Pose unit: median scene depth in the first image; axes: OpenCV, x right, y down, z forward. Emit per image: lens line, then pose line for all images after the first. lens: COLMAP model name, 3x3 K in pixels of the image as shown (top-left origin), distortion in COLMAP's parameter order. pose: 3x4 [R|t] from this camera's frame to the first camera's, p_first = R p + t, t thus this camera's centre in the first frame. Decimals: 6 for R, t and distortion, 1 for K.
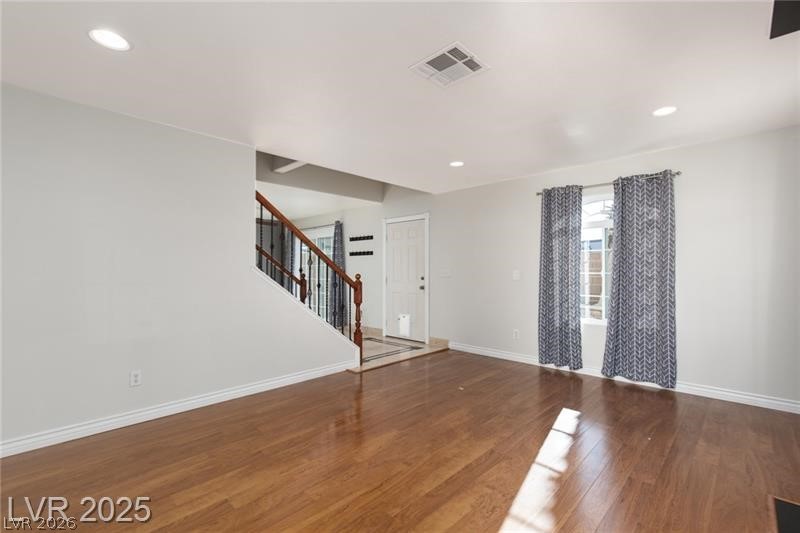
lens RADIAL K [[360.6, 0, 402.6], [0, 360.6, 271.2], [0, 0, 1]] dist [0.007646, -0.000824]
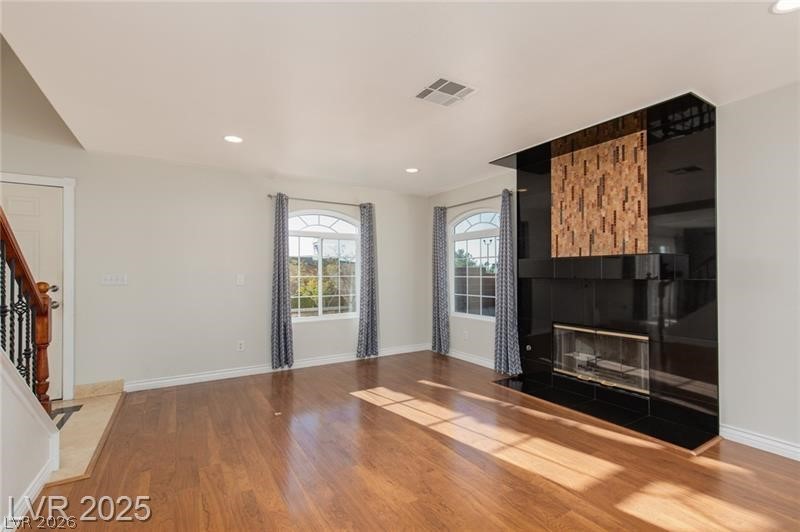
lens RADIAL K [[360.6, 0, 395.9], [0, 360.6, 264.8], [0, 0, 1]] dist [0.007646, -0.000824]
pose [[0.258479, 0.032501, 0.965470, -0.720333], [0.010045, 0.999289, -0.036329, 0.017309], [-0.965965, 0.019089, 0.257969, 0.629234]]
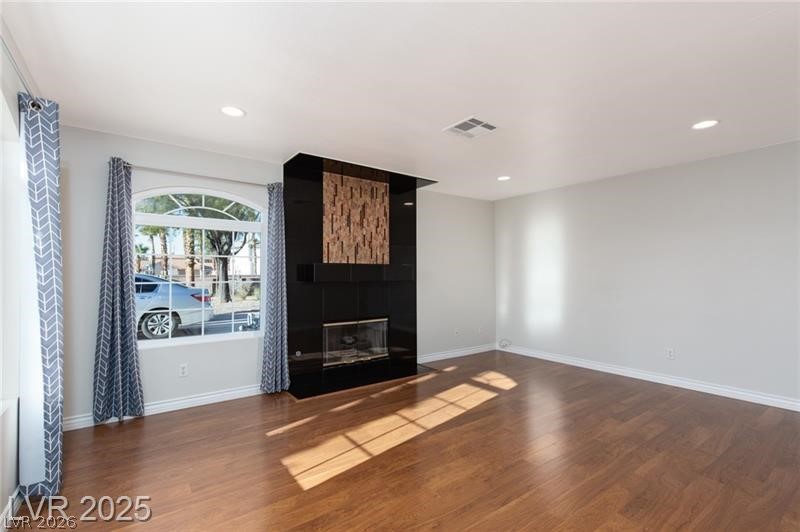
lens RADIAL K [[360.6, 0, 398.0], [0, 360.6, 269.9], [0, 0, 1]] dist [0.007646, -0.000824]
pose [[-0.982743, 0.016179, 0.184267, 0.110501], [0.015165, 0.999861, -0.006906, -0.007306], [-0.184354, -0.003993, -0.982852, 1.733314]]
